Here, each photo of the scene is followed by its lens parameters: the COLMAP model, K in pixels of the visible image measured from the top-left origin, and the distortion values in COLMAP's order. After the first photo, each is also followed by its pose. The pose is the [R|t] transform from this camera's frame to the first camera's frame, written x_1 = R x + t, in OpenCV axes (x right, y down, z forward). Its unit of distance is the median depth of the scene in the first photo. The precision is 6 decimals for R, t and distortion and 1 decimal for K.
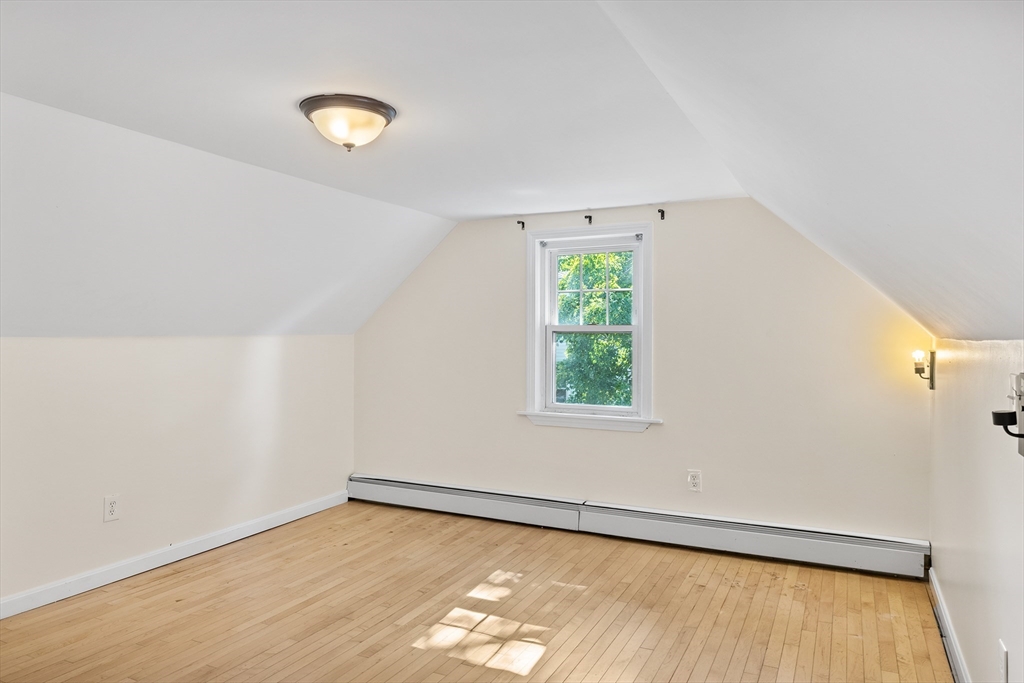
lens RADIAL K [[669.6, 0, 509.9], [0, 669.6, 341.3], [0, 0, 1]] dist [-0.003357, -0.000587]
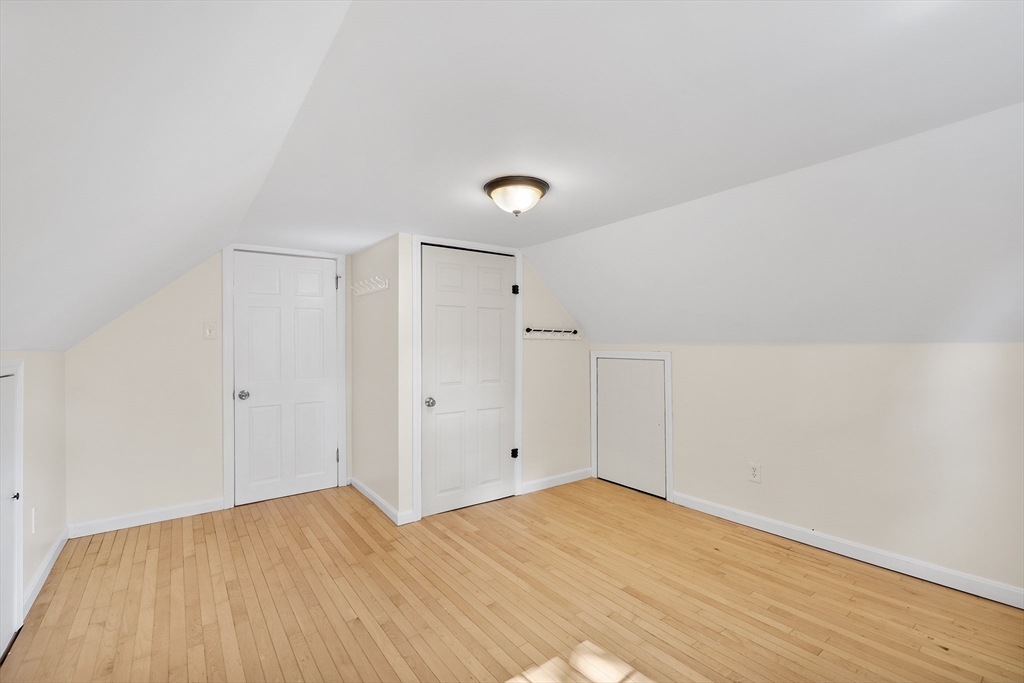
lens RADIAL K [[439.0, 0, 506.8], [0, 439.0, 344.5], [0, 0, 1]] dist [-0.001139, -0.000348]
pose [[-0.446674, -0.006390, -0.894674, 0.416323], [-0.000029, 0.999975, -0.007128, -0.000740], [0.894697, -0.003158, -0.446663, 0.953152]]
